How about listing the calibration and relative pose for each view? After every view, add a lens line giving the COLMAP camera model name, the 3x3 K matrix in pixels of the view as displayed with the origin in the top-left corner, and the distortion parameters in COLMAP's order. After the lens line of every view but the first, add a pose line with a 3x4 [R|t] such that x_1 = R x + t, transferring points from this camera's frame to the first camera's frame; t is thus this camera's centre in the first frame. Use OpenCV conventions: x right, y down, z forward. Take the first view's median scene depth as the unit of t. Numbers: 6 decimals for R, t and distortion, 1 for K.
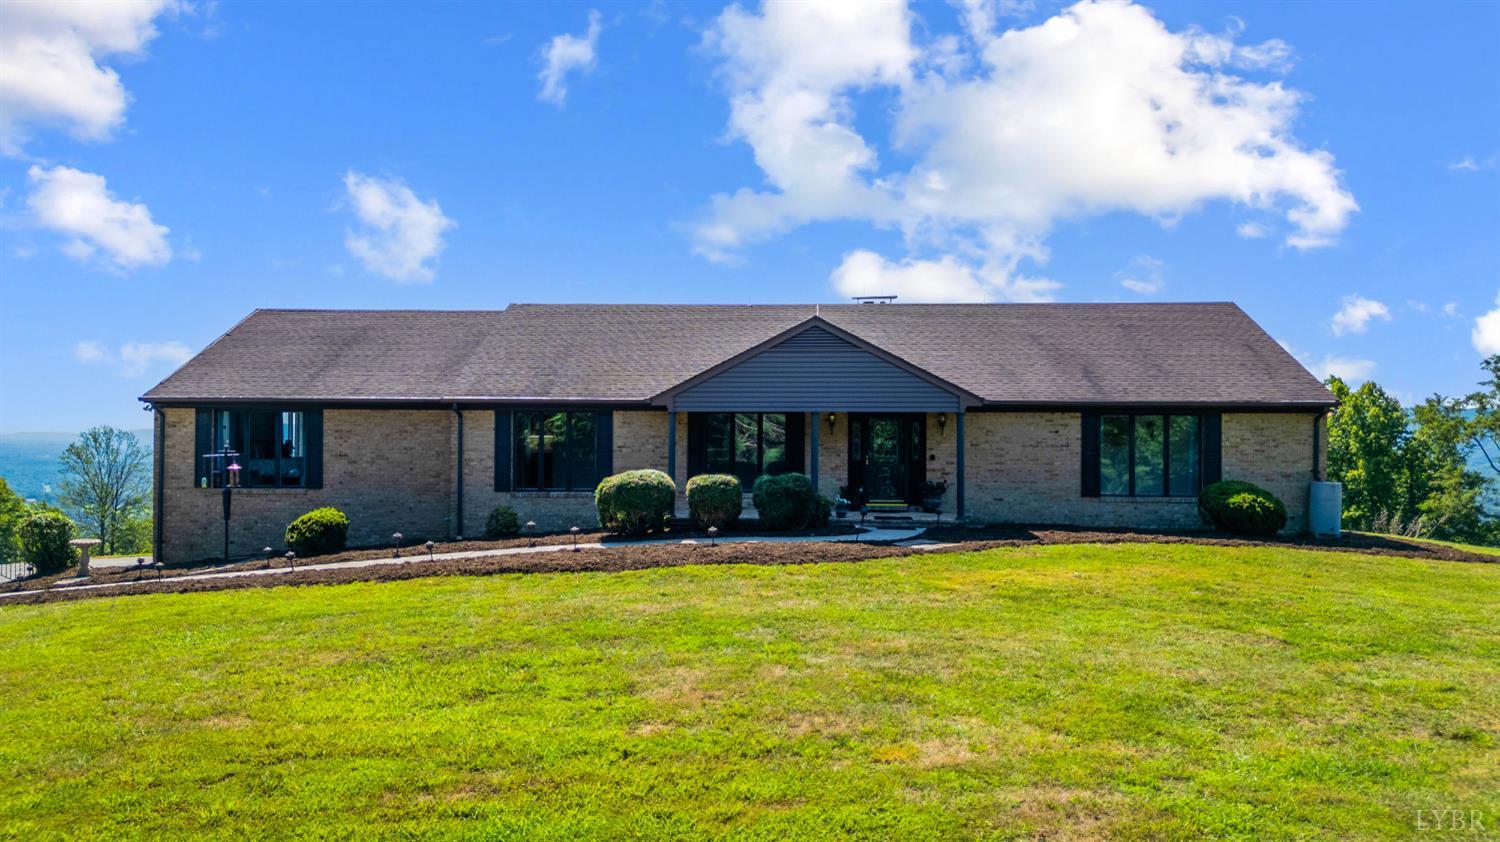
lens RADIAL K [[1006.1, 0, 750.0], [0, 1006.1, 421.0], [0, 0, 1]] dist [-0.000750, -0.002425]
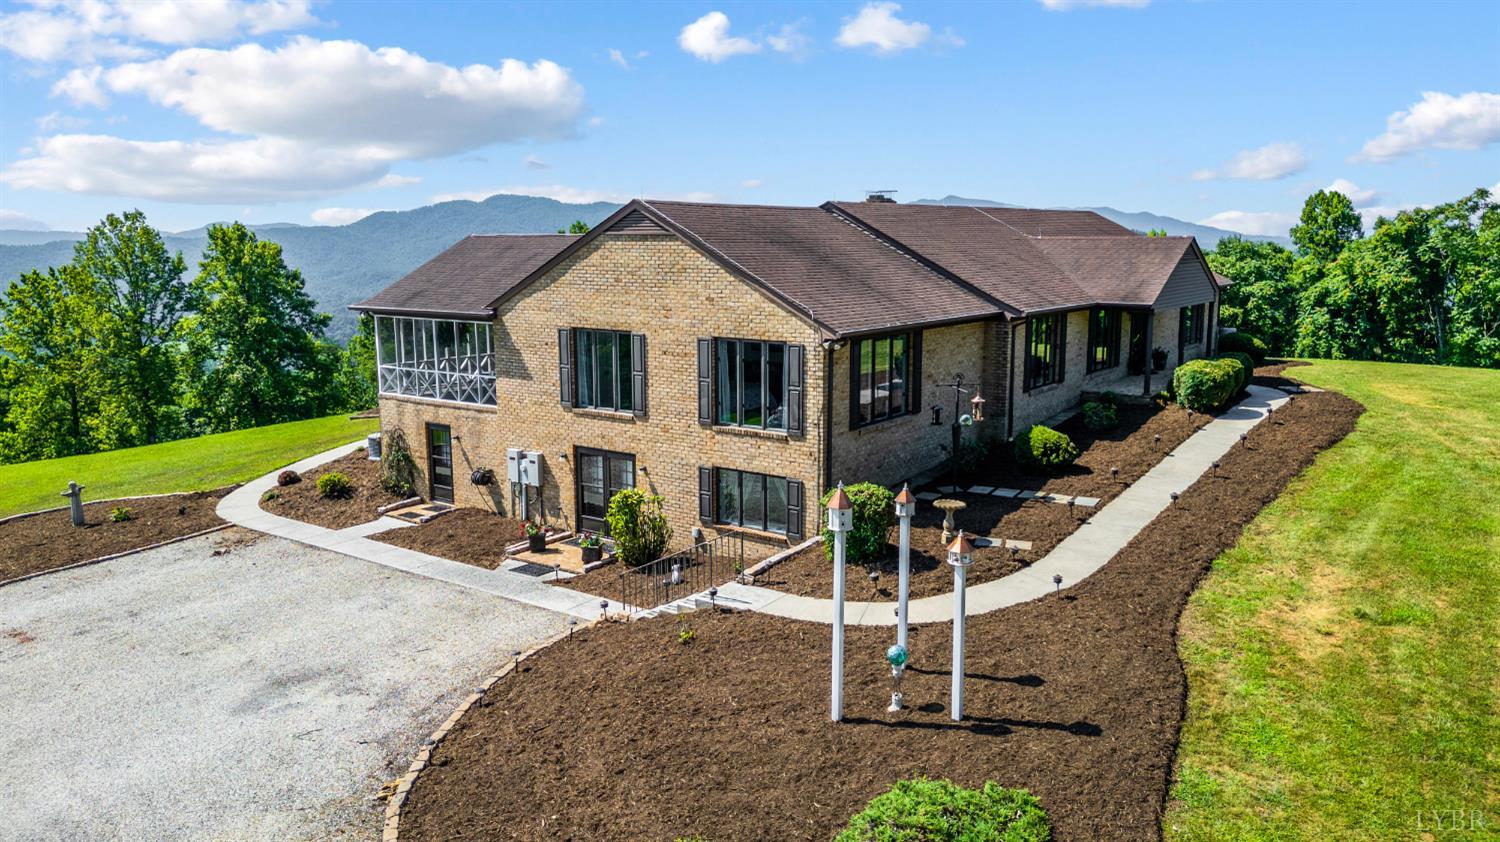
lens RADIAL K [[1046.8, 0, 750.0], [0, 1046.8, 421.0], [0, 0, 1]] dist [0.055096, -0.000514]
pose [[0.612110, -0.143288, 0.777682, -1.327402], [0.011423, 0.984946, 0.172485, -0.102159], [-0.790690, -0.096696, 0.604532, 0.521622]]
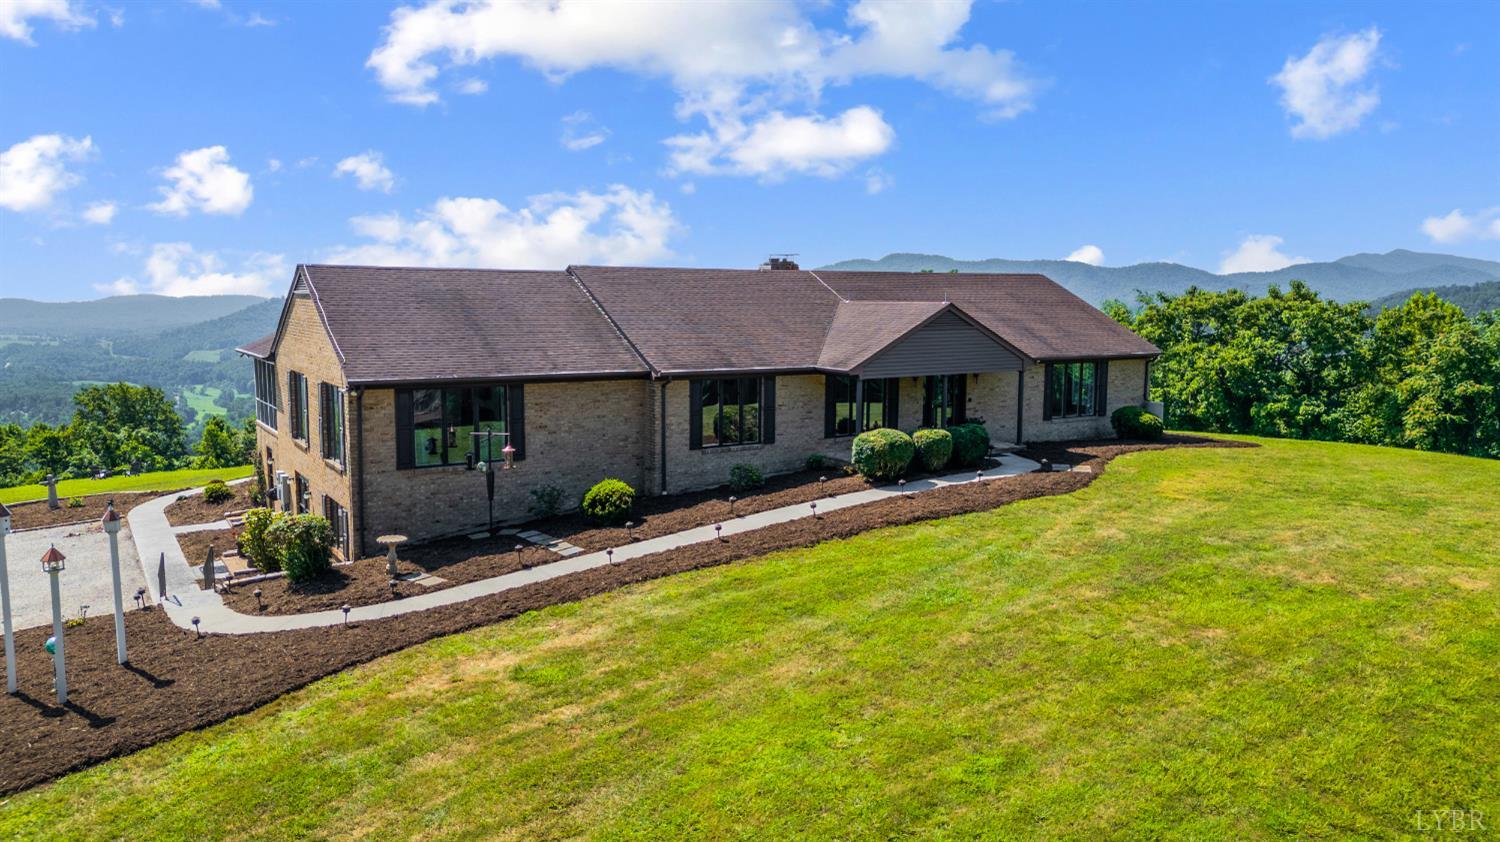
lens RADIAL K [[1006.1, 0, 750.0], [0, 1006.1, 421.0], [0, 0, 1]] dist [-0.000750, -0.002425]
pose [[0.838610, -0.066281, 0.540684, -0.813371], [0.001312, 0.992813, 0.119670, -0.099887], [-0.544730, -0.099647, 0.832670, 0.011124]]
